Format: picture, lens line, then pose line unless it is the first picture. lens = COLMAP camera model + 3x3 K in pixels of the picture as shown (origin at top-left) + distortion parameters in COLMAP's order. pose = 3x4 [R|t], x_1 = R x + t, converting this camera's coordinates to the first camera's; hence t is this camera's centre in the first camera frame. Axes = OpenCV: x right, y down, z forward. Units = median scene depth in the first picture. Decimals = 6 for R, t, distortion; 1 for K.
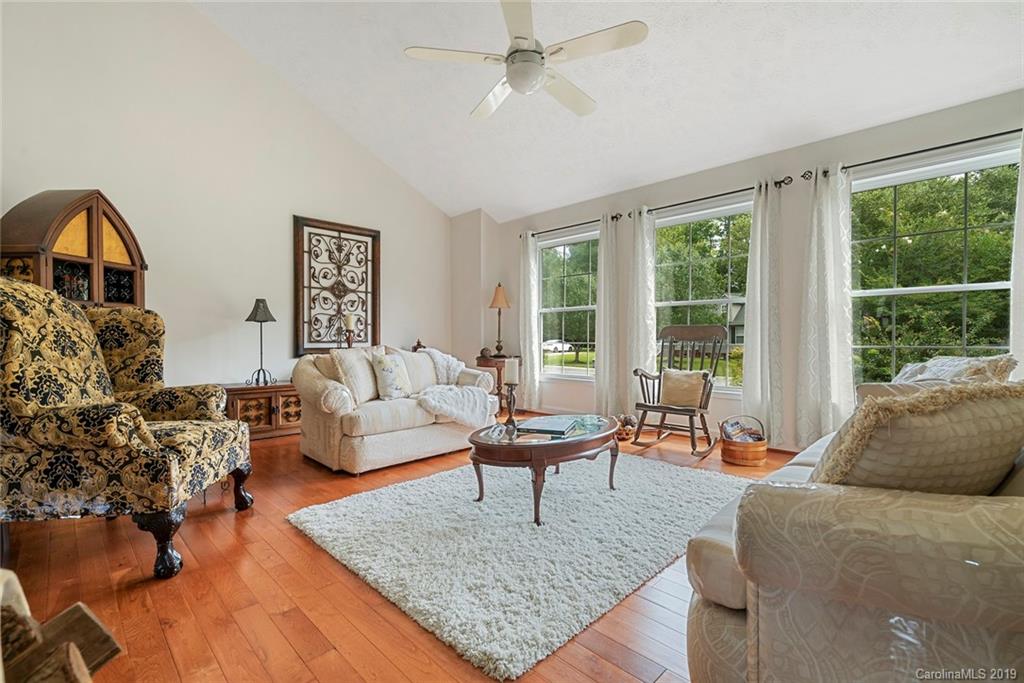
lens RADIAL K [[462.2, 0, 512.0], [0, 462.2, 341.5], [0, 0, 1]] dist [-0.005237, 0.000175]
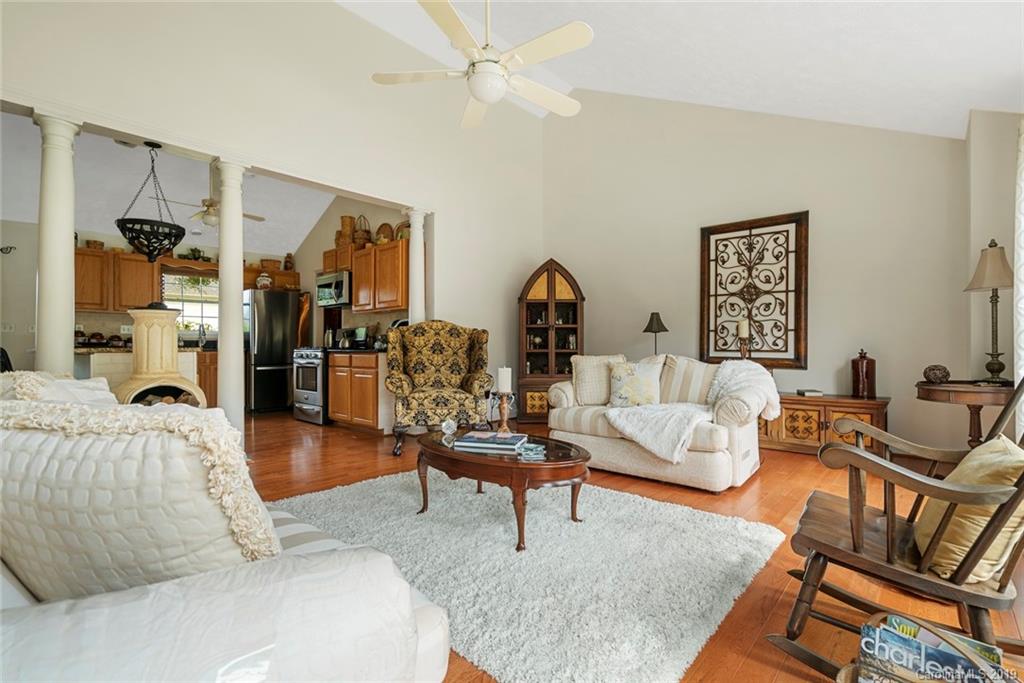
lens RADIAL K [[462.2, 0, 512.0], [0, 462.2, 341.5], [0, 0, 1]] dist [-0.005237, 0.000175]
pose [[0.058528, -0.007191, -0.998260, 0.520407], [-0.010378, 0.999916, -0.007811, -0.005762], [0.998232, 0.010817, 0.058449, 0.503276]]
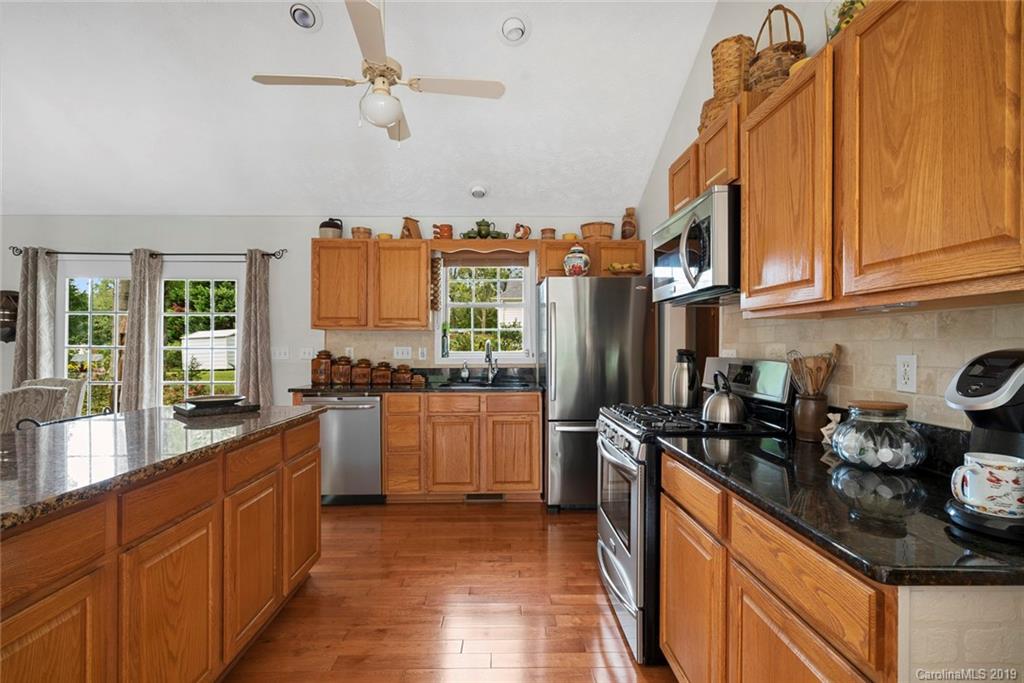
lens RADIAL K [[479.2, 0, 512.0], [0, 479.2, 341.5], [0, 0, 1]] dist [-0.000083, 0.000242]
pose [[-0.686883, -0.001182, -0.726767, -0.246348], [-0.007920, 0.999951, 0.005859, -0.062332], [0.726725, 0.009781, -0.686859, 0.301695]]
